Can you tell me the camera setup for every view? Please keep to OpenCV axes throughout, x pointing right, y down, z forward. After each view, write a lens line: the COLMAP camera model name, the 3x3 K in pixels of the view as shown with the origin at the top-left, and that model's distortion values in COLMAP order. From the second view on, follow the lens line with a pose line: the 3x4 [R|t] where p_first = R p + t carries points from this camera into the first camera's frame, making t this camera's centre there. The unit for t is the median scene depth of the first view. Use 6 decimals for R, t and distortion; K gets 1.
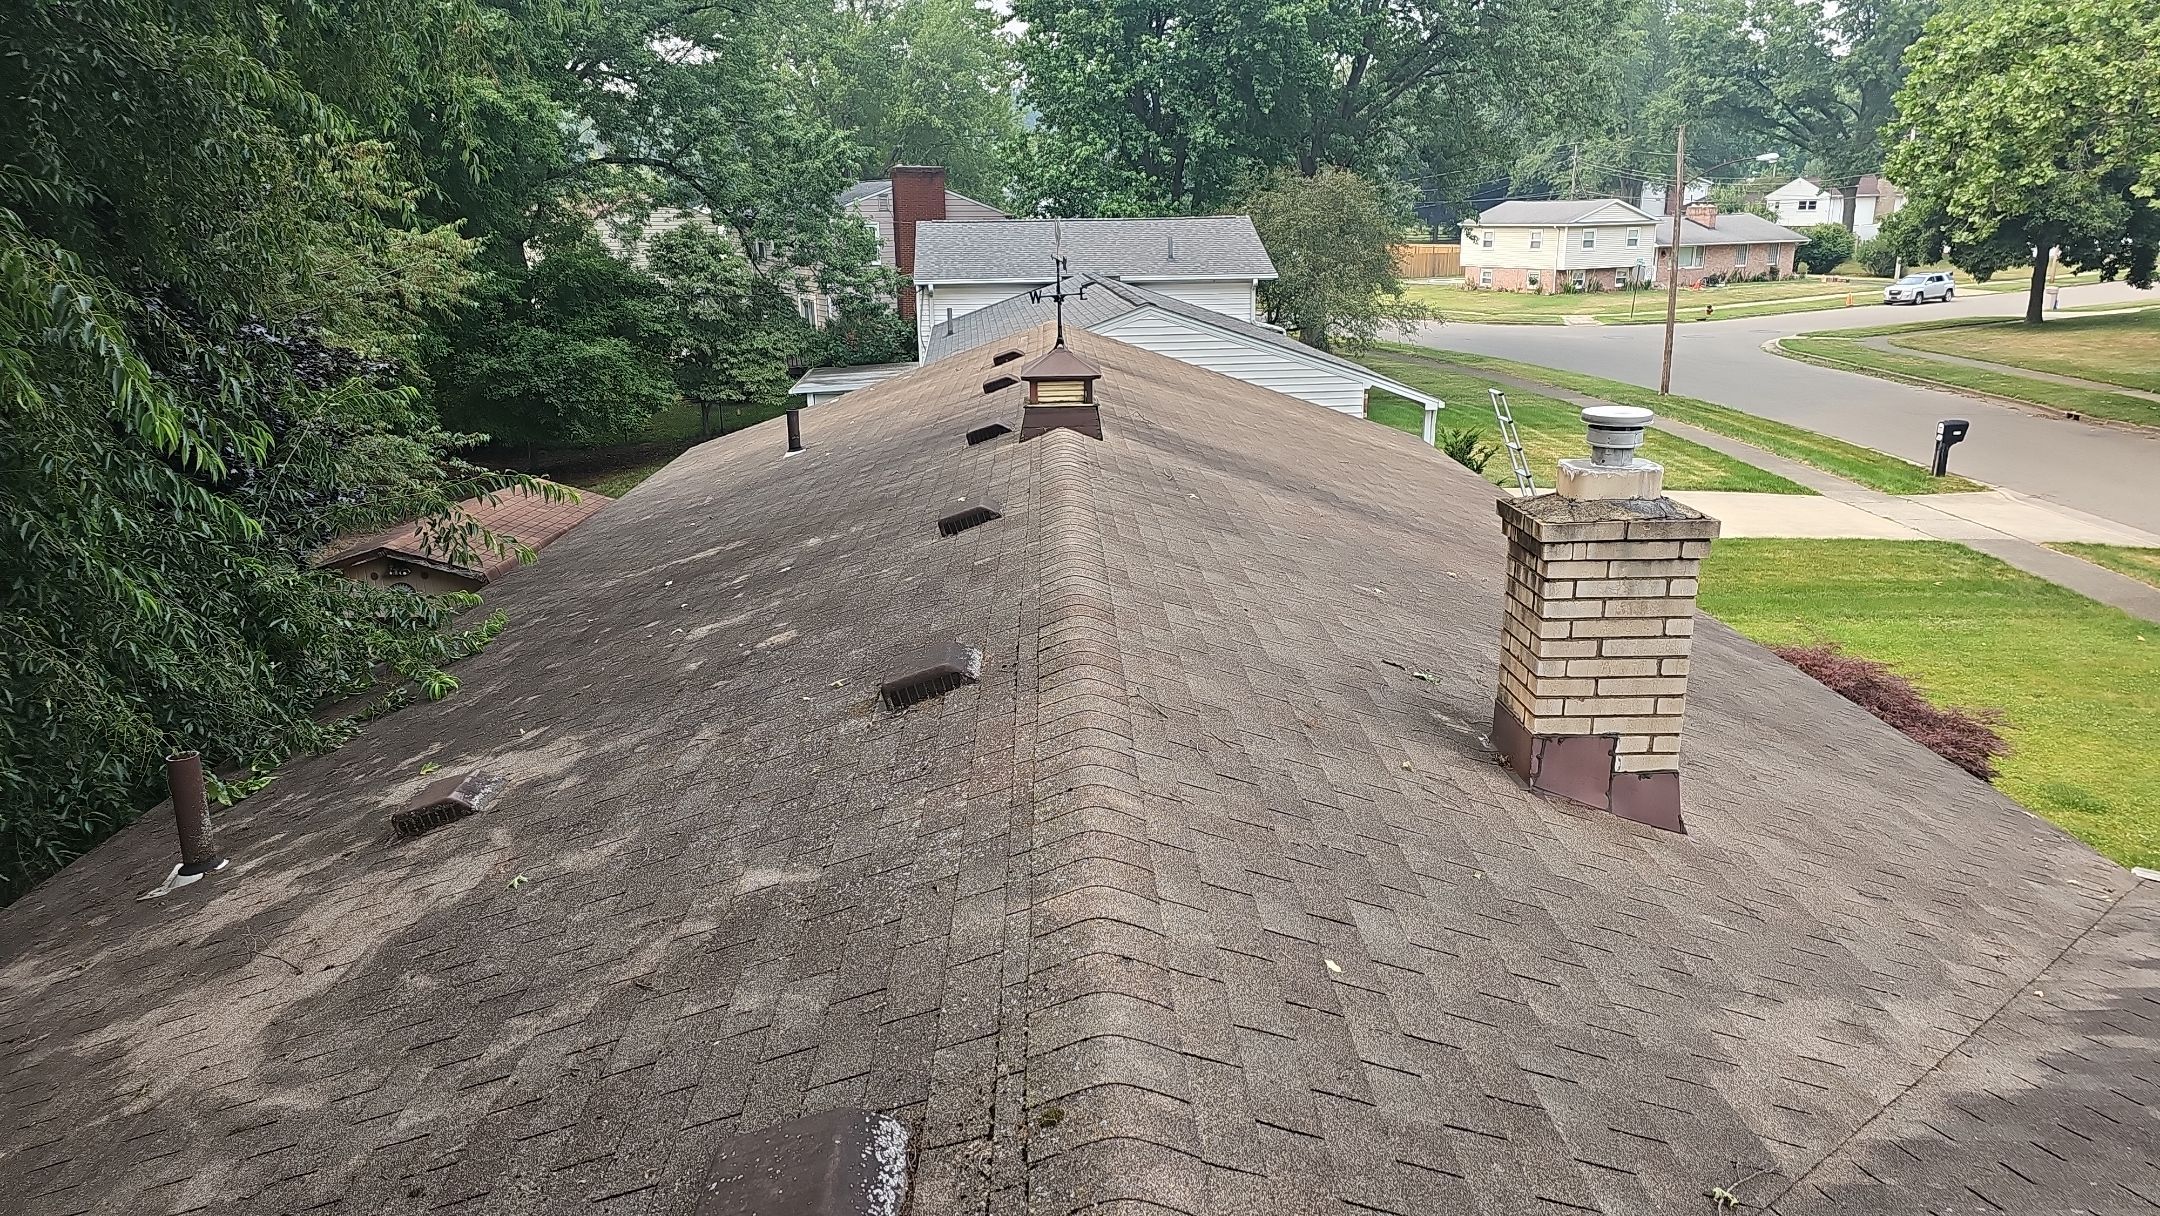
lens RADIAL K [[1433.6, 0, 1064.1], [0, 1433.6, 626.8], [0, 0, 1]] dist [0.064699, -0.055088]
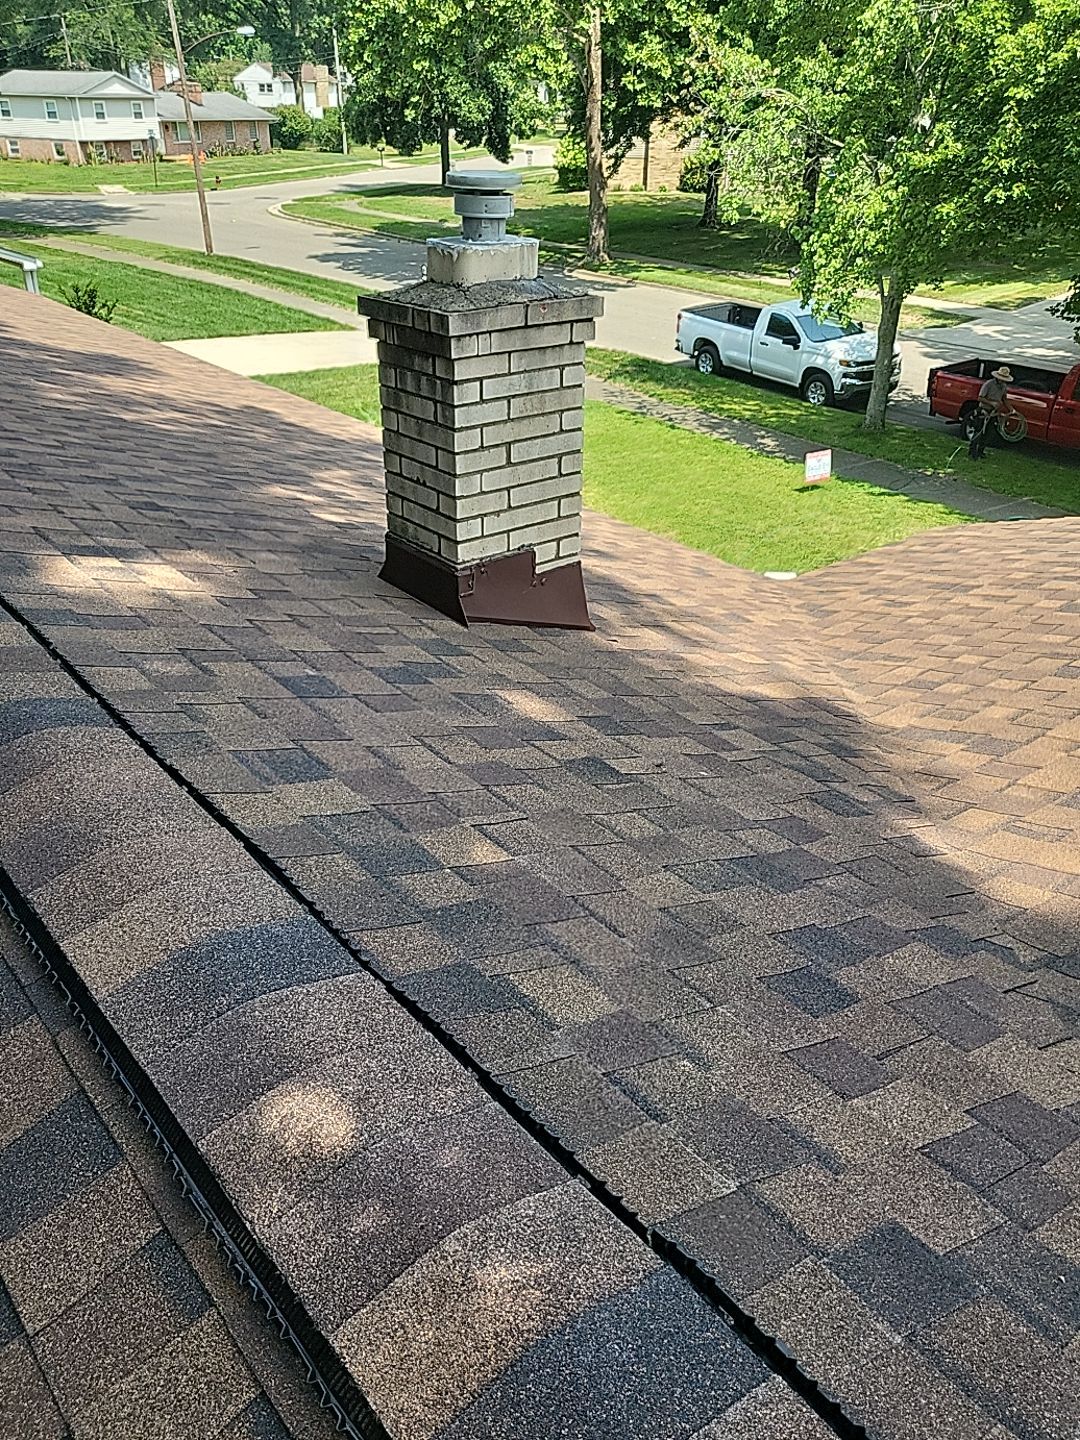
lens RADIAL K [[1158.5, 0, 550.2], [0, 1158.5, 766.9], [0, 0, 1]] dist [-0.018039, 0.051997]
pose [[0.782619, -0.293420, 0.549010, -0.066070], [0.149660, 0.944763, 0.291590, -0.007855], [-0.604243, -0.146039, 0.783303, 0.359040]]
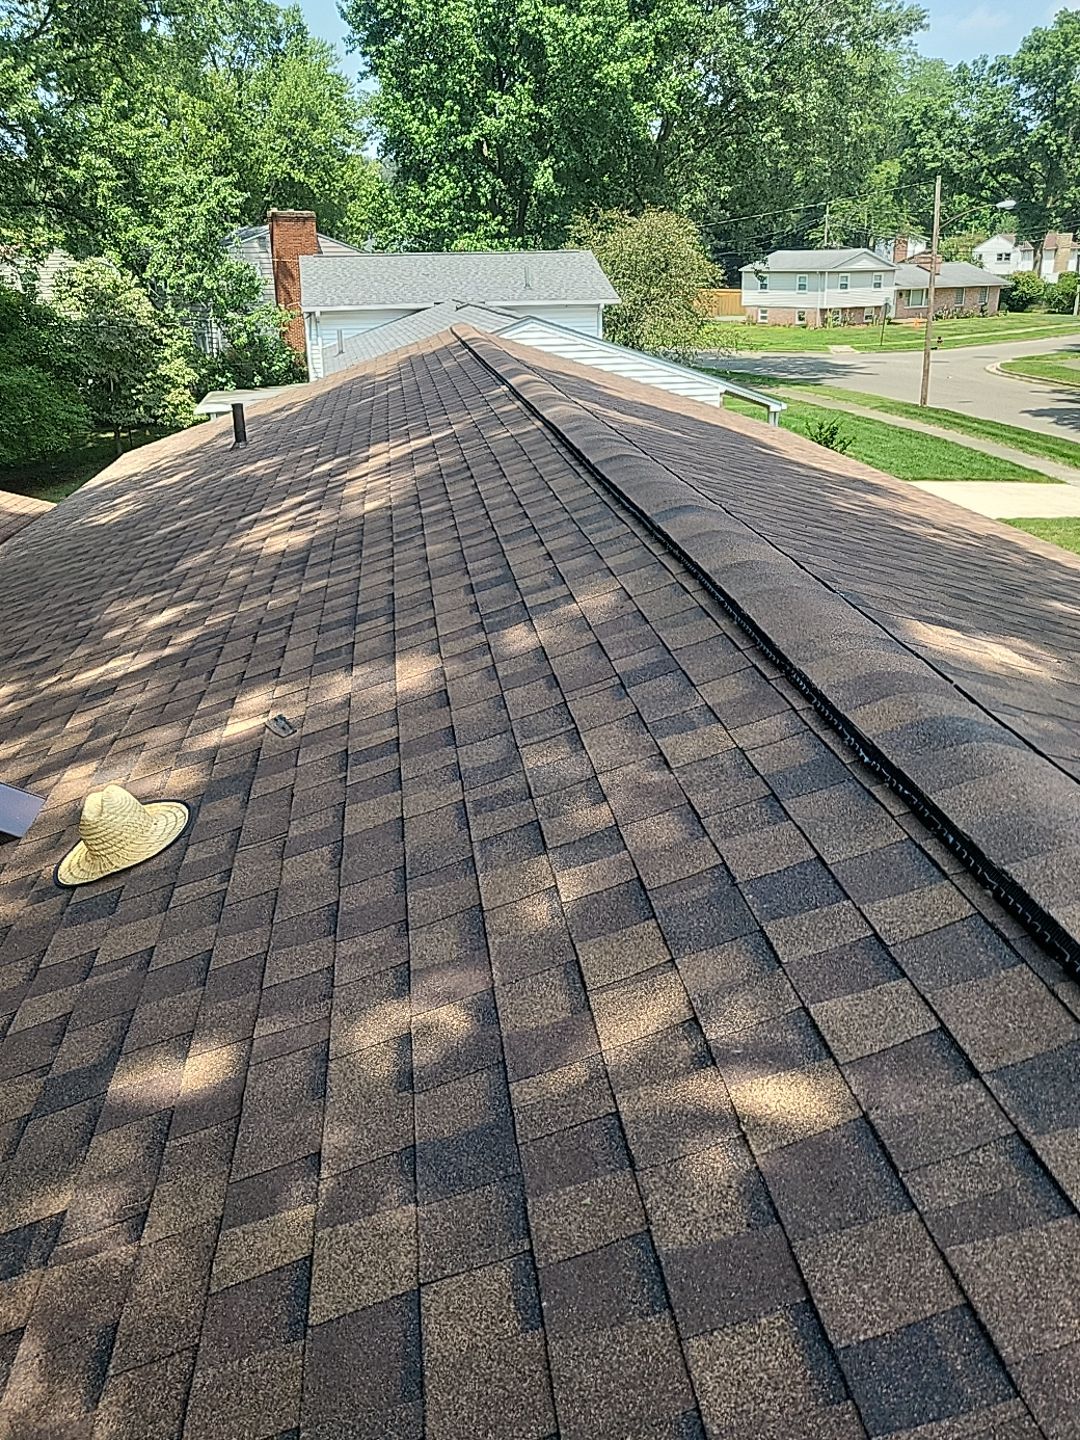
lens RADIAL K [[1158.5, 0, 541.2], [0, 1158.5, 738.0], [0, 0, 1]] dist [-0.018039, 0.051997]
pose [[0.993593, -0.046521, 0.102999, -0.190538], [0.035362, 0.993562, 0.107632, 0.014462], [-0.107343, -0.103300, 0.988841, 0.362312]]
